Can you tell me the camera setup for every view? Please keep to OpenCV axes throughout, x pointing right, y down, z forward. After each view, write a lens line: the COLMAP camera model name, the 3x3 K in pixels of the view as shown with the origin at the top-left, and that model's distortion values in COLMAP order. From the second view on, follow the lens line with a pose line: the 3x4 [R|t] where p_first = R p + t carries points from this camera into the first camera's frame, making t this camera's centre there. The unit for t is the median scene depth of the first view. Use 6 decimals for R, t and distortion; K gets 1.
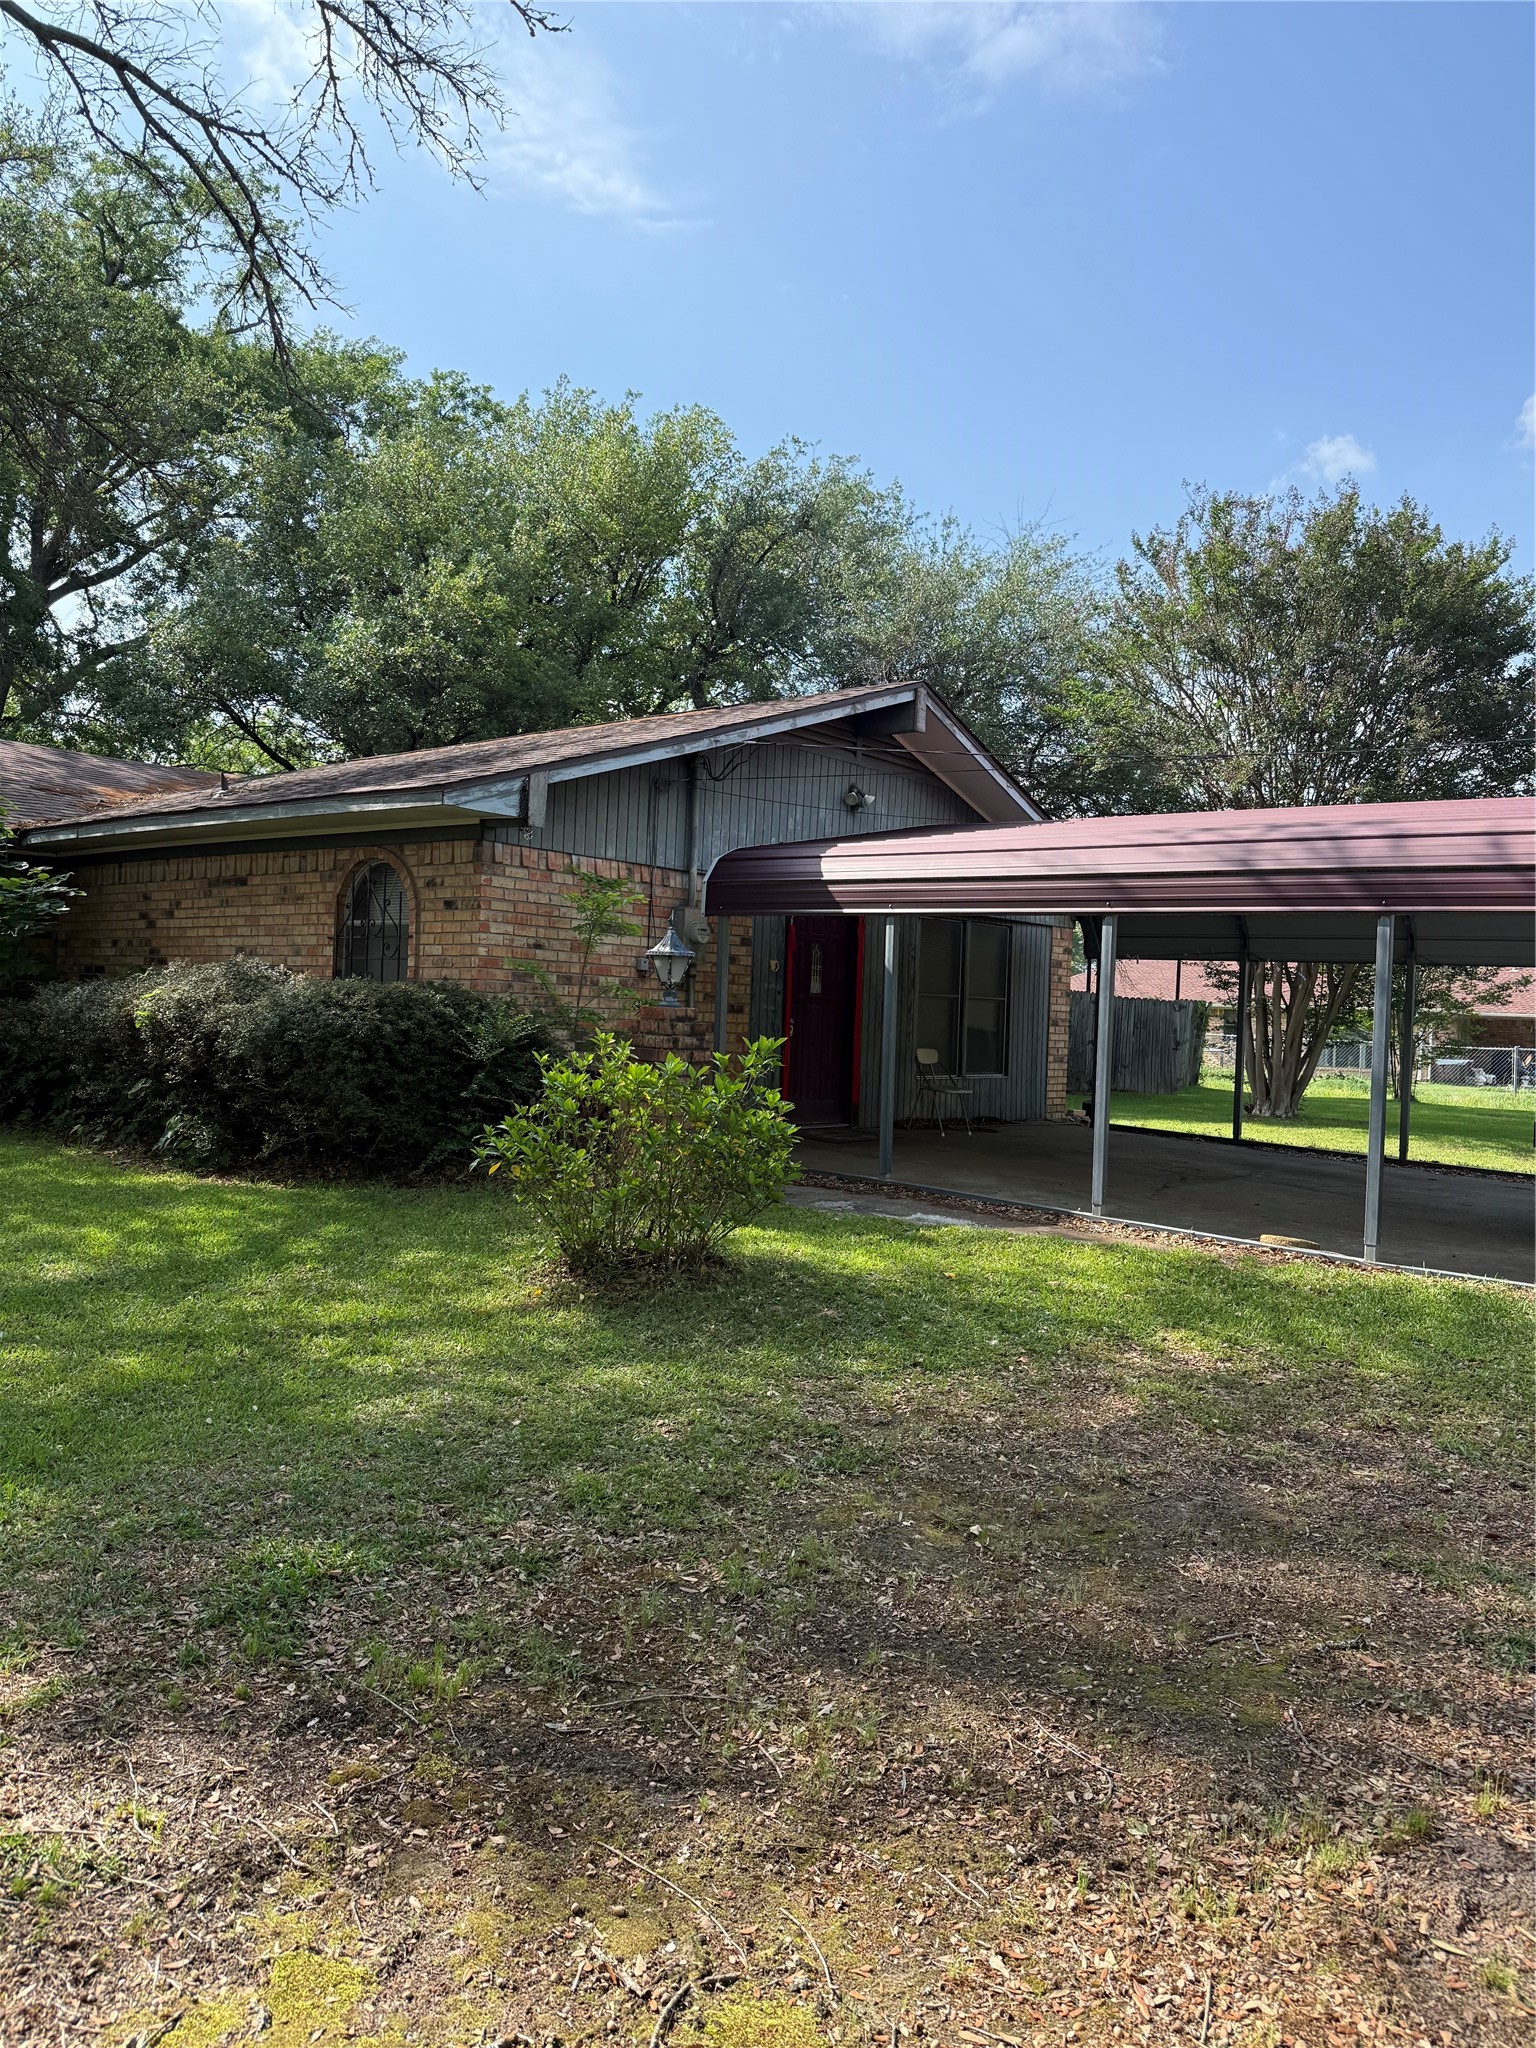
lens RADIAL K [[1387.3, 0, 789.4], [0, 1387.3, 1029.9], [0, 0, 1]] dist [0.036896, -0.003073]
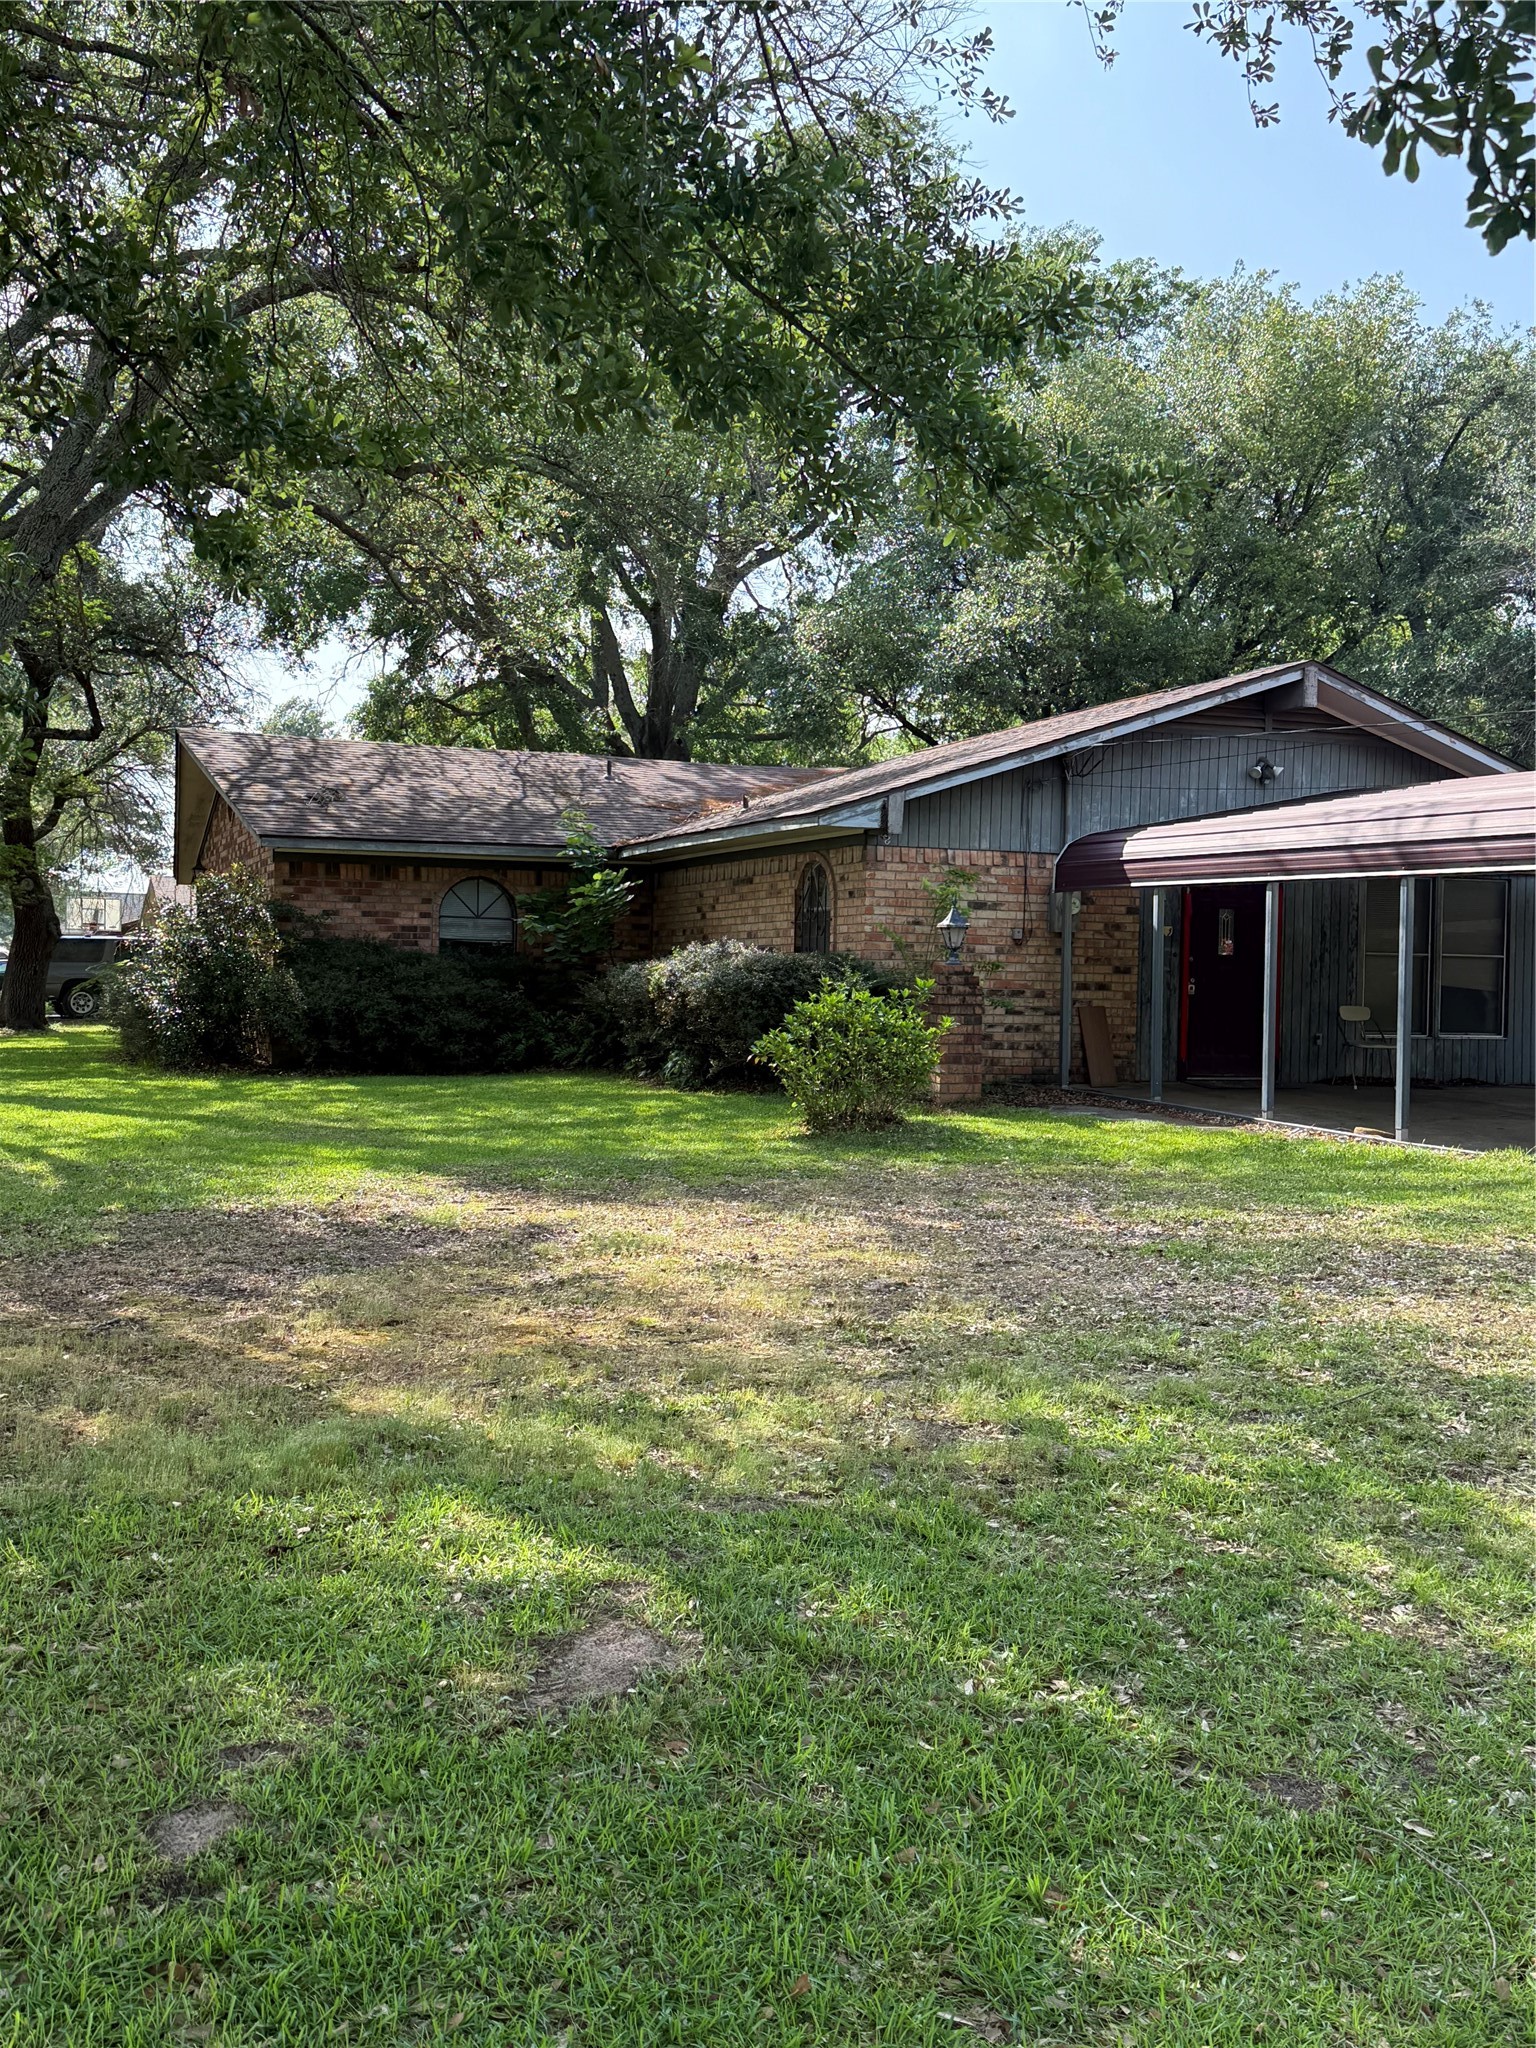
lens RADIAL K [[2224.5, 0, 765.3], [0, 2224.5, 1019.4], [0, 0, 1]] dist [-0.084583, 0.000000]
pose [[0.857944, -0.015331, -0.513514, 0.723614], [0.008838, 0.999847, -0.015084, 0.056571], [0.513666, 0.008403, 0.857949, -0.802674]]
